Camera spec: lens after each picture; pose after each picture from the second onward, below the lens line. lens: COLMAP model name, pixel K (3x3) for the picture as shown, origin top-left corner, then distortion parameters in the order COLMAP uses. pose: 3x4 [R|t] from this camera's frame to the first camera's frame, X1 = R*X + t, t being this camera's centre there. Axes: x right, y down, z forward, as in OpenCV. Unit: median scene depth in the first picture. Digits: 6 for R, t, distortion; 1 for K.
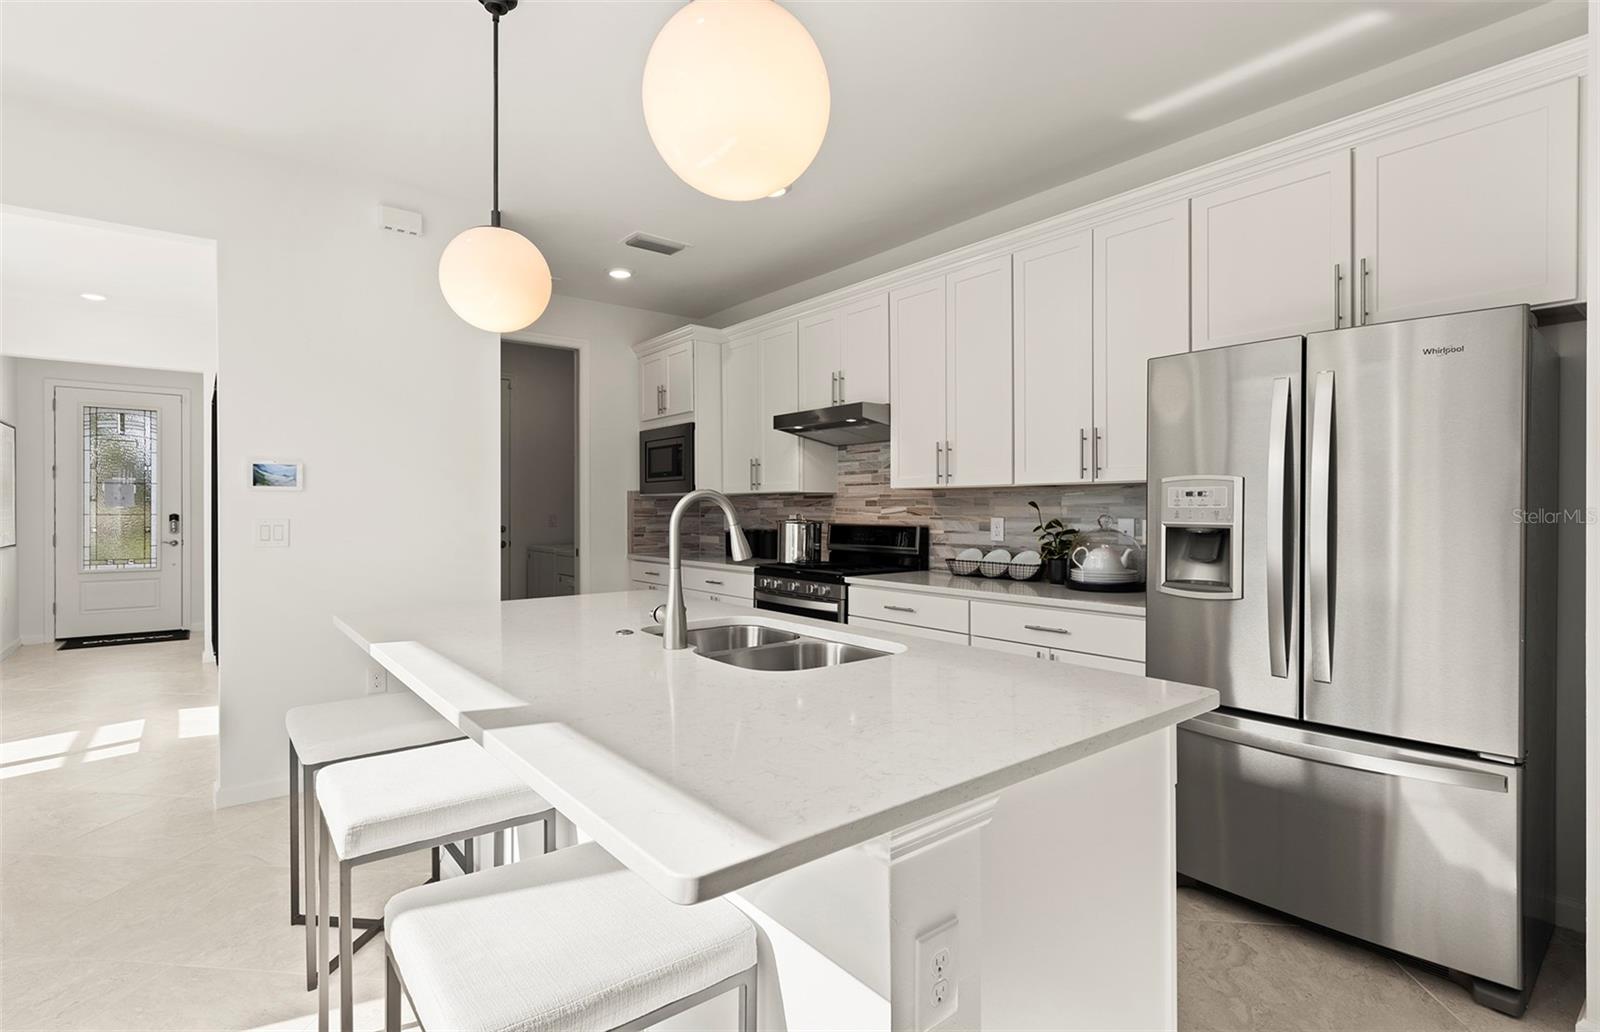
lens RADIAL K [[765.0, 0, 800.0], [0, 765.0, 516.0], [0, 0, 1]] dist [0.000257, 0.000344]
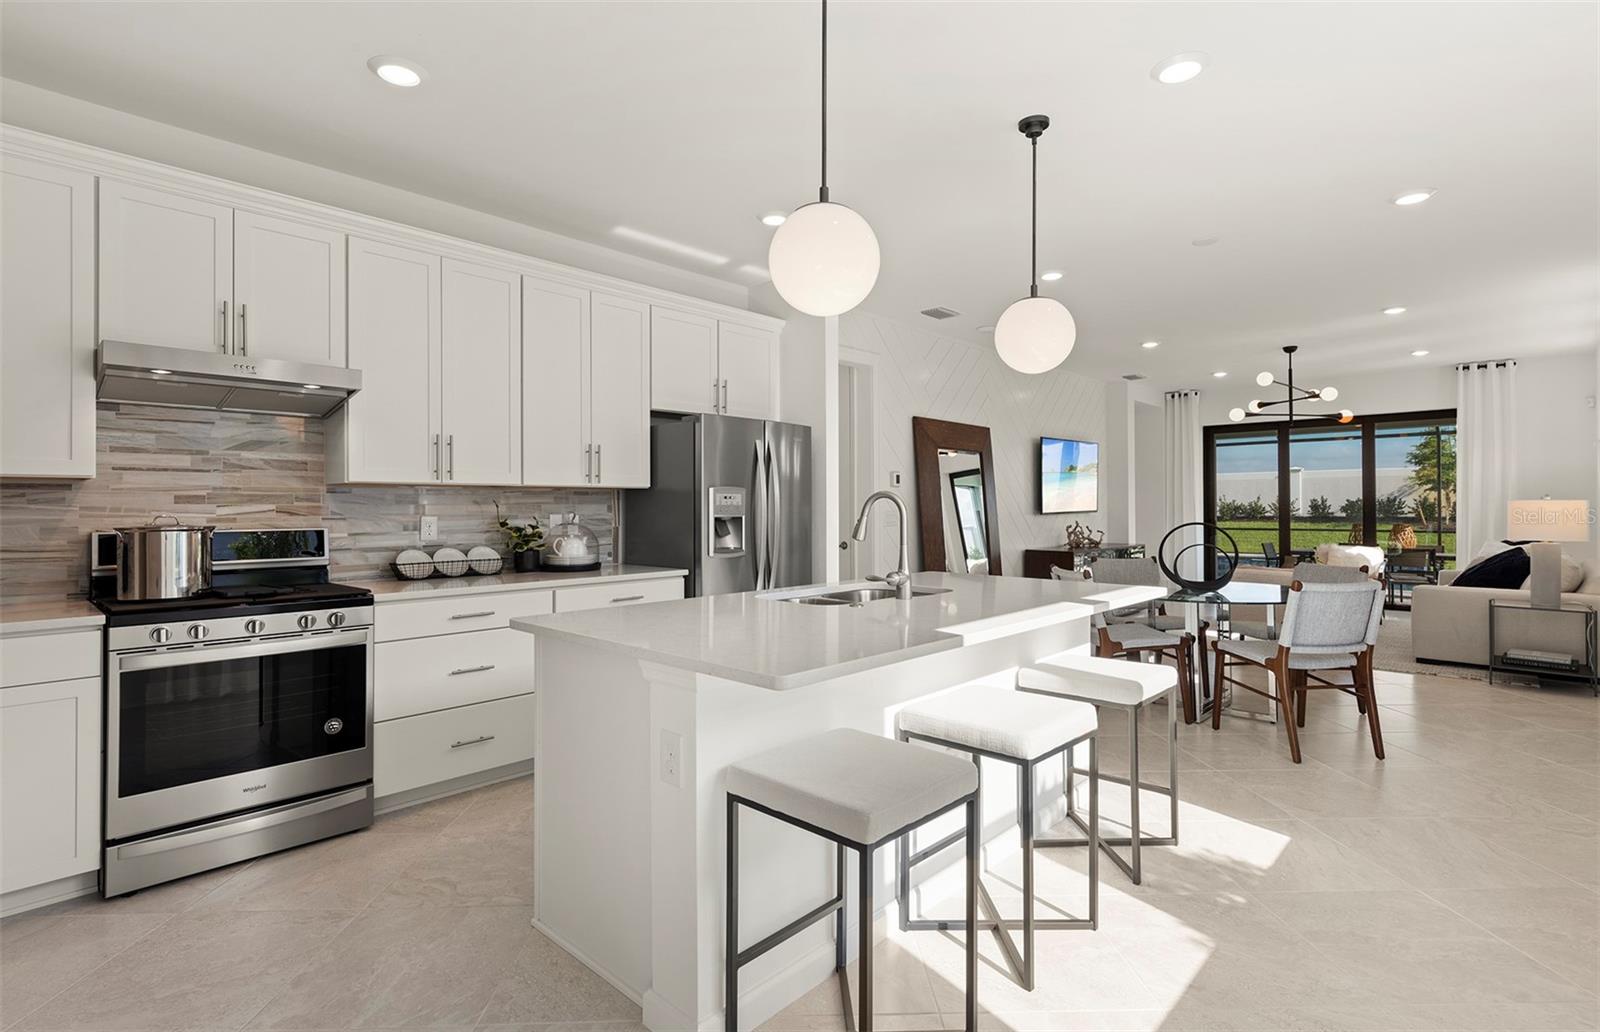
lens RADIAL K [[758.1, 0, 798.3], [0, 758.1, 488.2], [0, 0, 1]] dist [0.000024, 0.000074]
pose [[-0.131144, 0.031030, 0.990878, -0.983677], [0.015405, 0.999453, -0.029260, 0.002343], [-0.991244, 0.011428, -0.131550, 0.865712]]
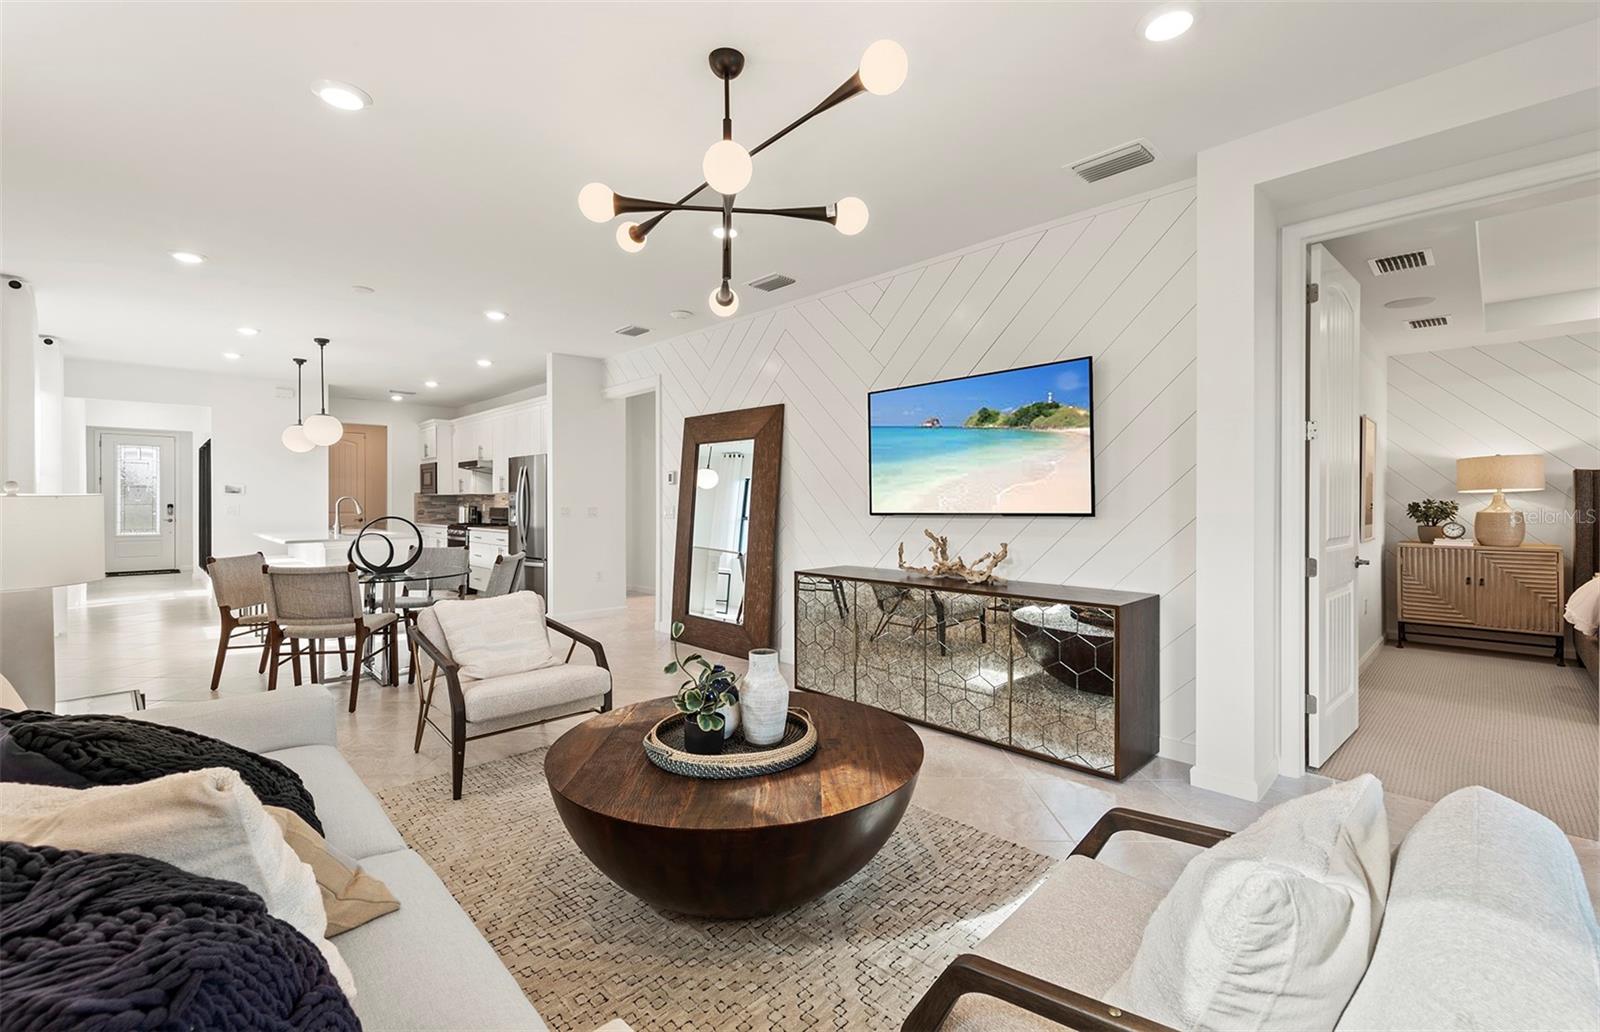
lens RADIAL K [[646.7, 0, 800.0], [0, 646.7, 516.0], [0, 0, 1]] dist [0.000412, 0.000127]
pose [[0.993470, 0.001674, 0.114082, 0.449089], [-0.002362, 0.999980, 0.005898, 0.012833], [-0.114069, -0.006129, 0.993454, -0.640293]]
